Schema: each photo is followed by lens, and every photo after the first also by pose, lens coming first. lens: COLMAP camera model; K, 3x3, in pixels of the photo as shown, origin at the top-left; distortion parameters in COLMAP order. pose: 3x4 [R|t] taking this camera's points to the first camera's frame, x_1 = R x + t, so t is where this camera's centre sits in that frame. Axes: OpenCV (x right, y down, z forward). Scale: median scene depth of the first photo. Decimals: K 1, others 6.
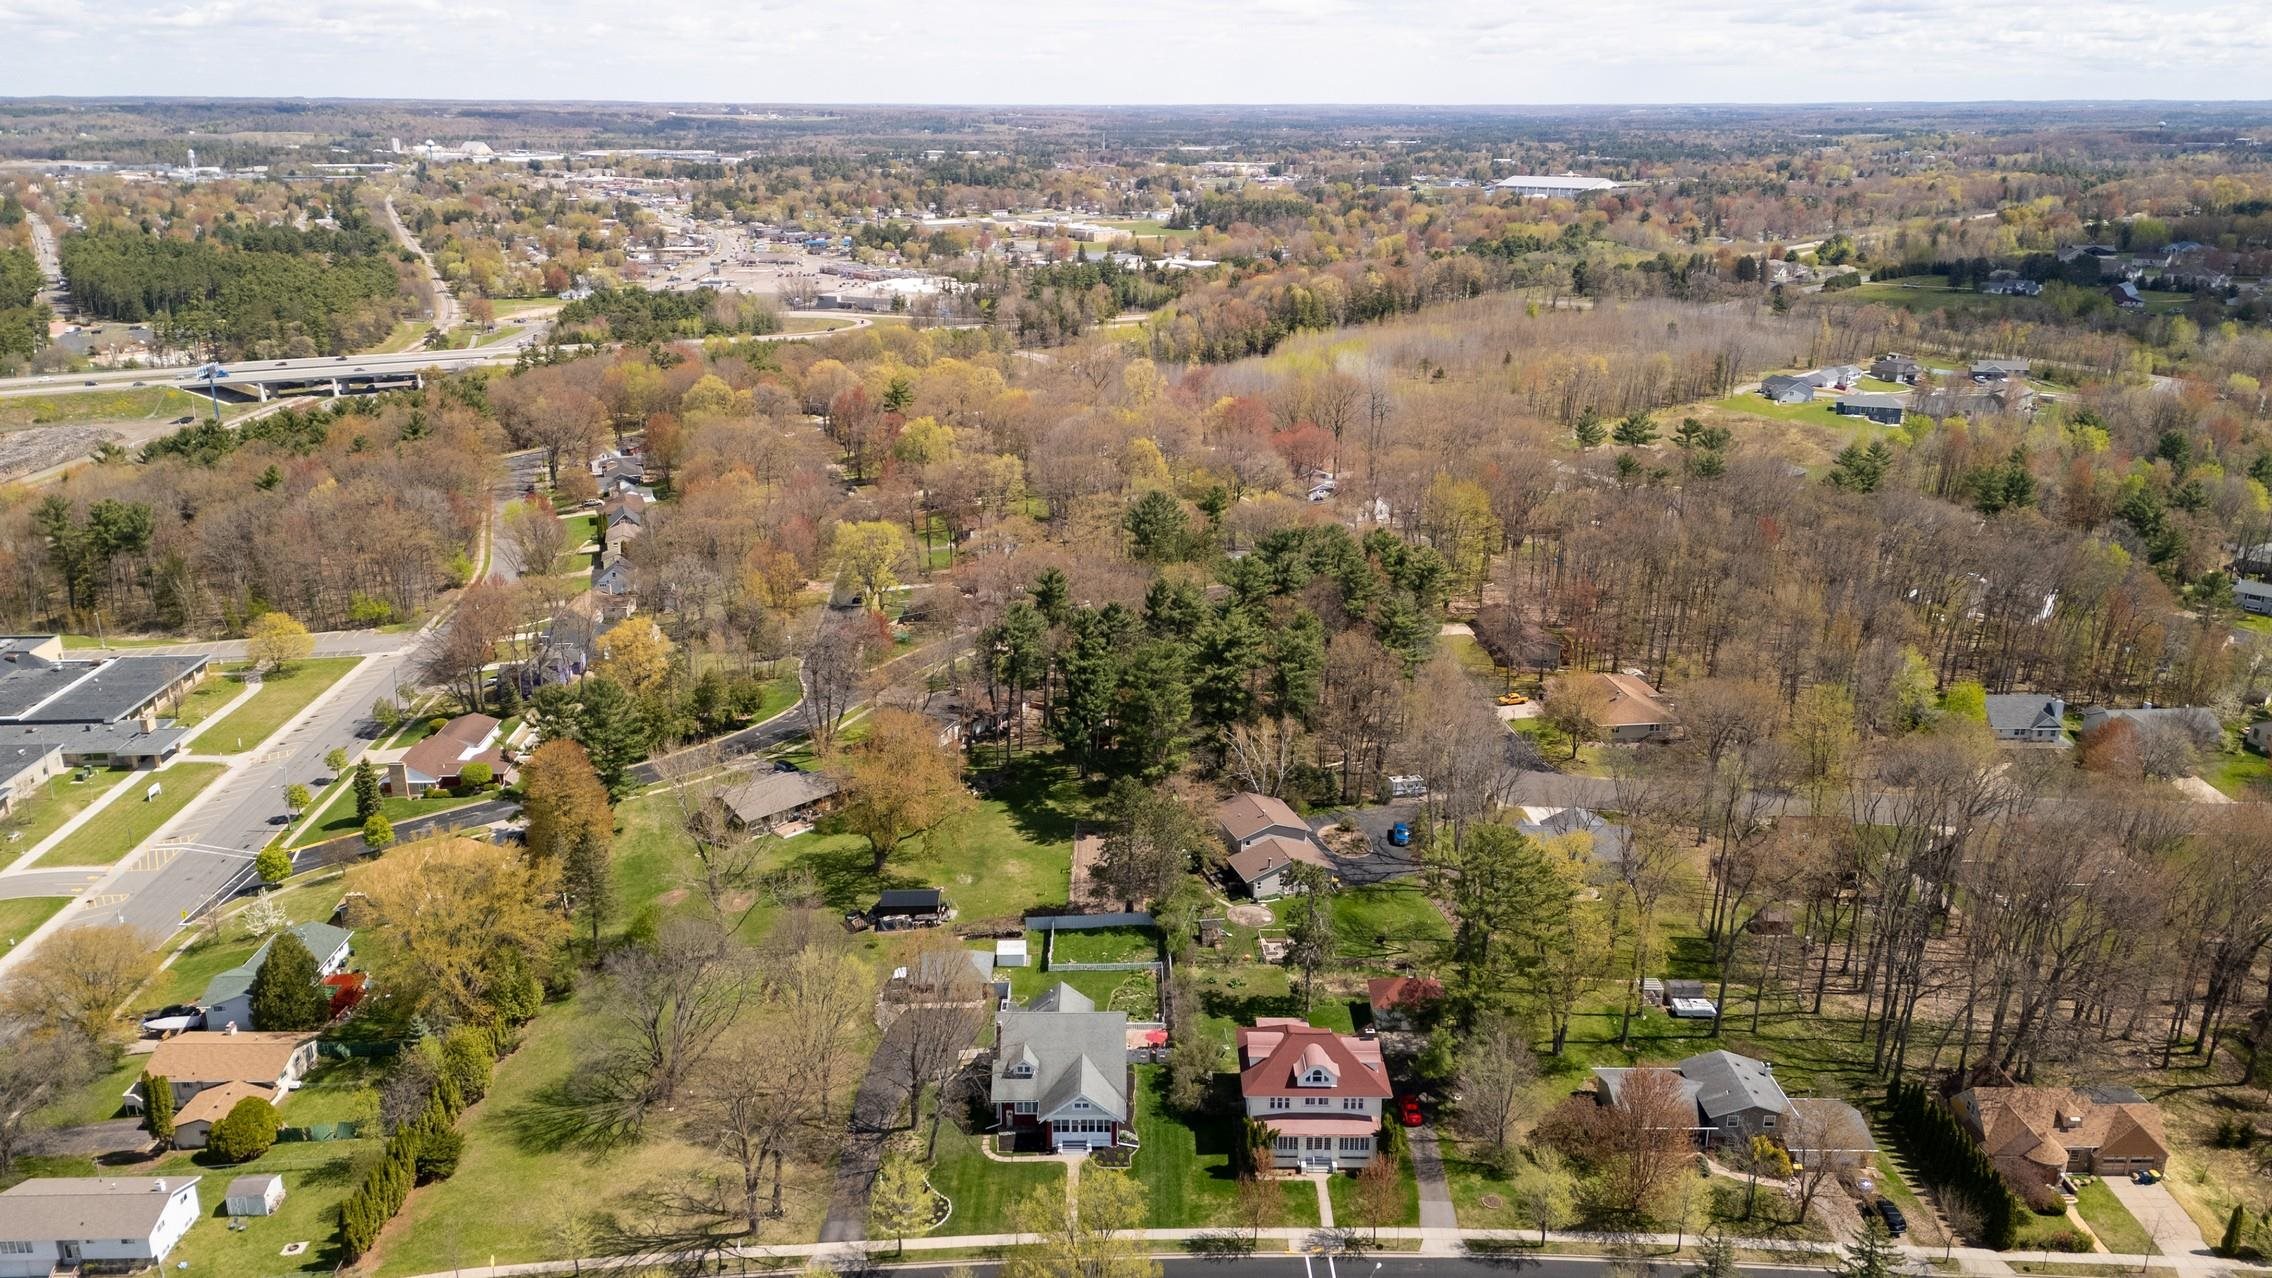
lens RADIAL K [[1681.8, 0, 1135.9], [0, 1681.8, 637.7], [0, 0, 1]] dist [0.049920, -0.013552]
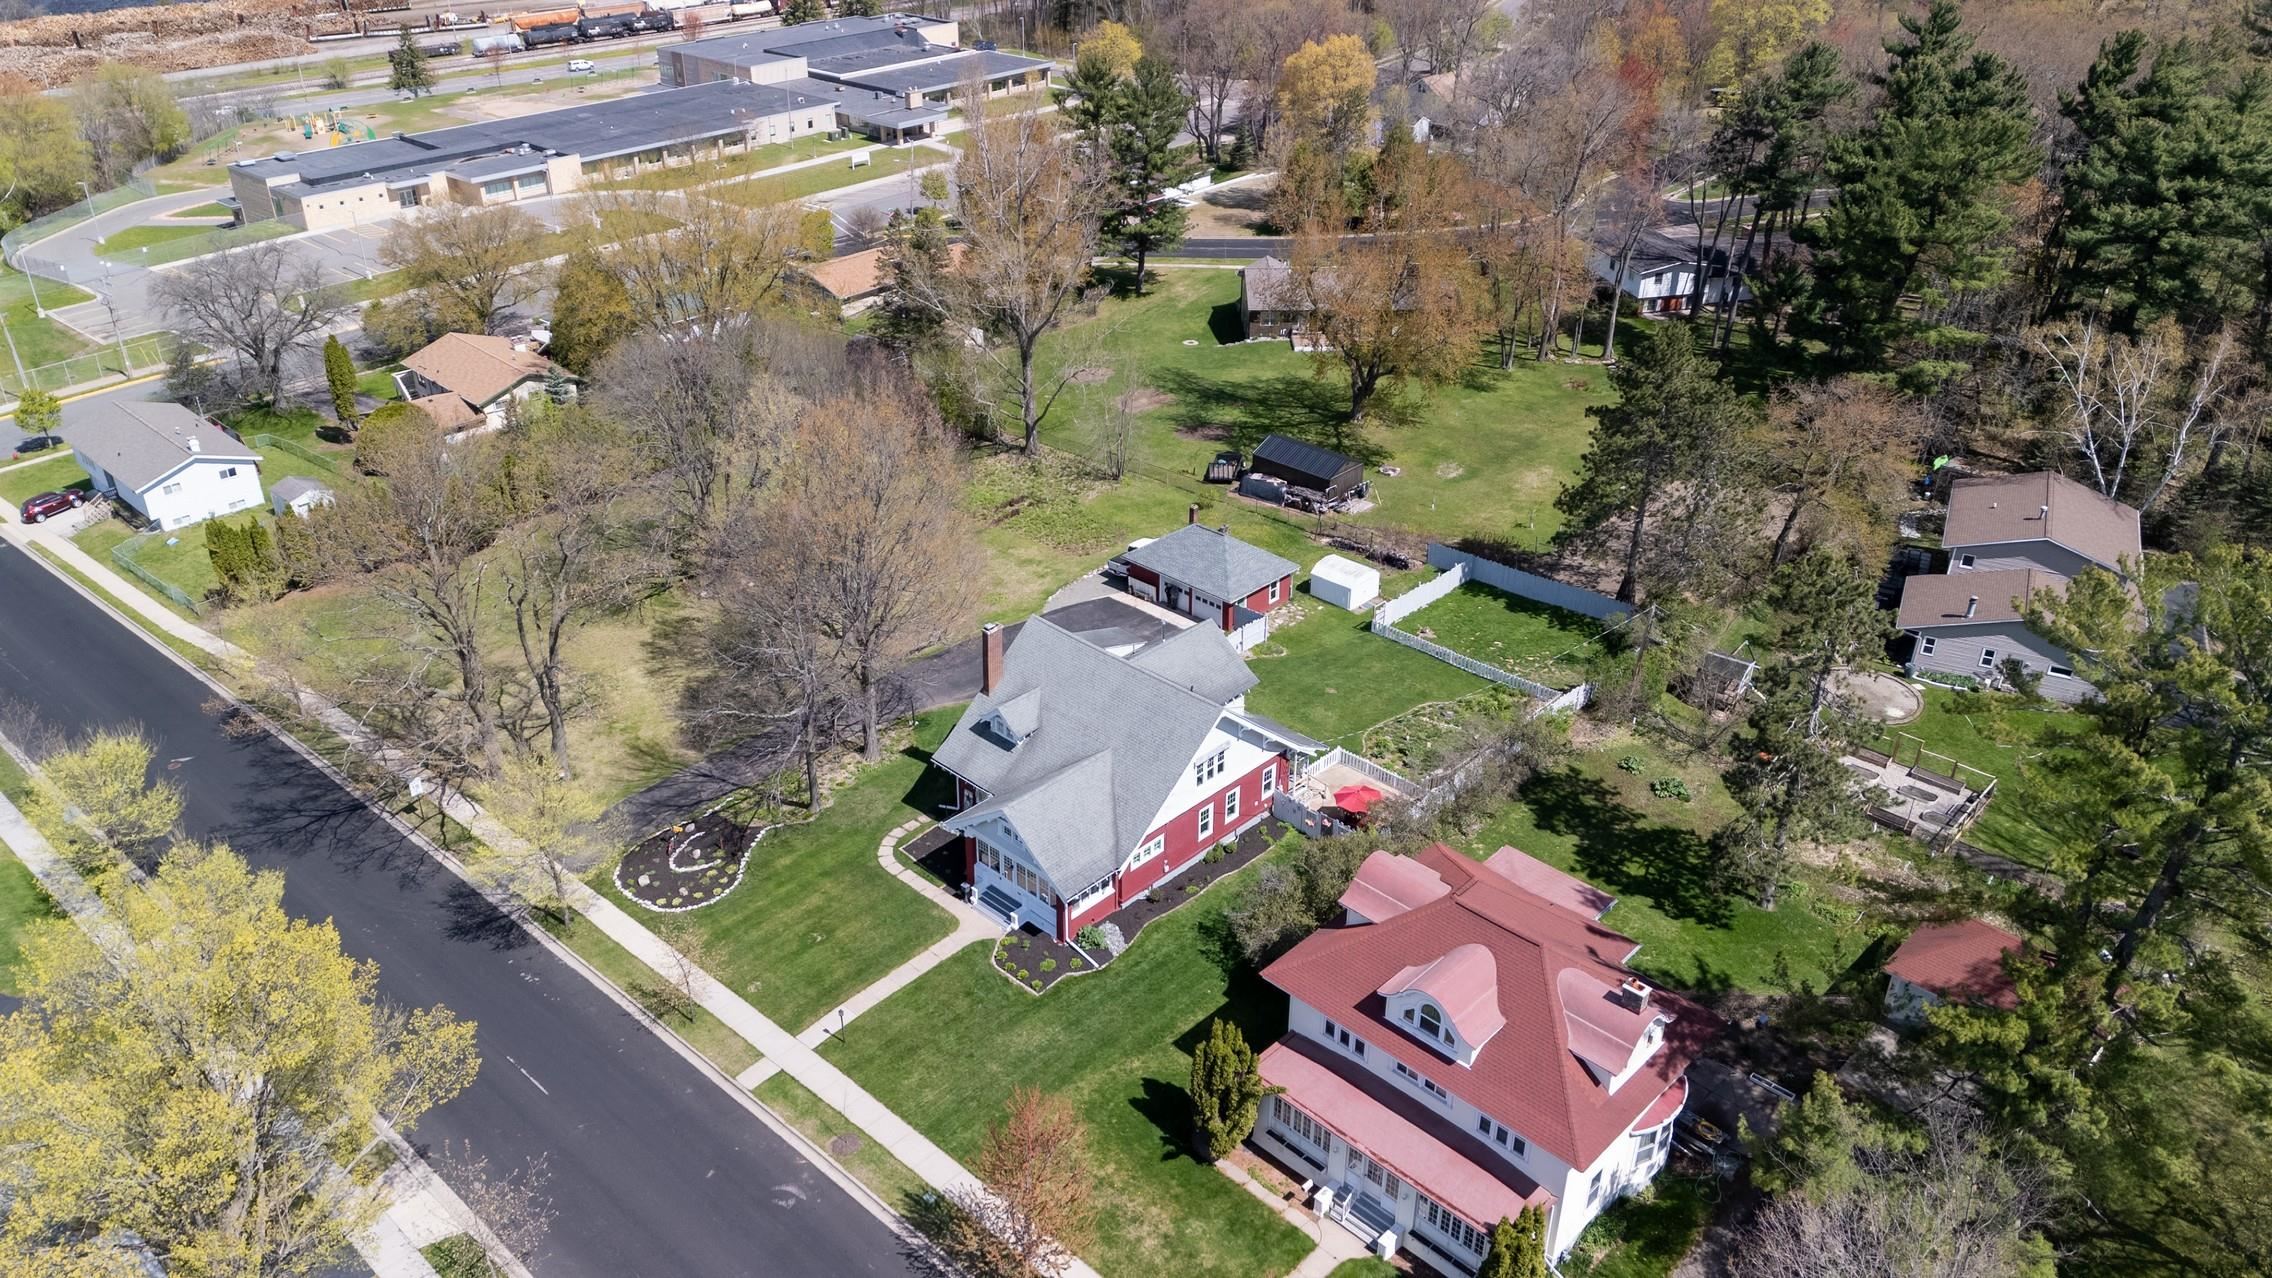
lens RADIAL K [[1681.8, 0, 1133.9], [0, 1681.8, 643.3], [0, 0, 1]] dist [0.049920, -0.013552]
pose [[0.709335, 0.342849, -0.615872, 0.208188], [-0.218404, 0.937641, 0.270425, 0.070200], [0.670182, -0.057313, 0.739981, 0.526939]]
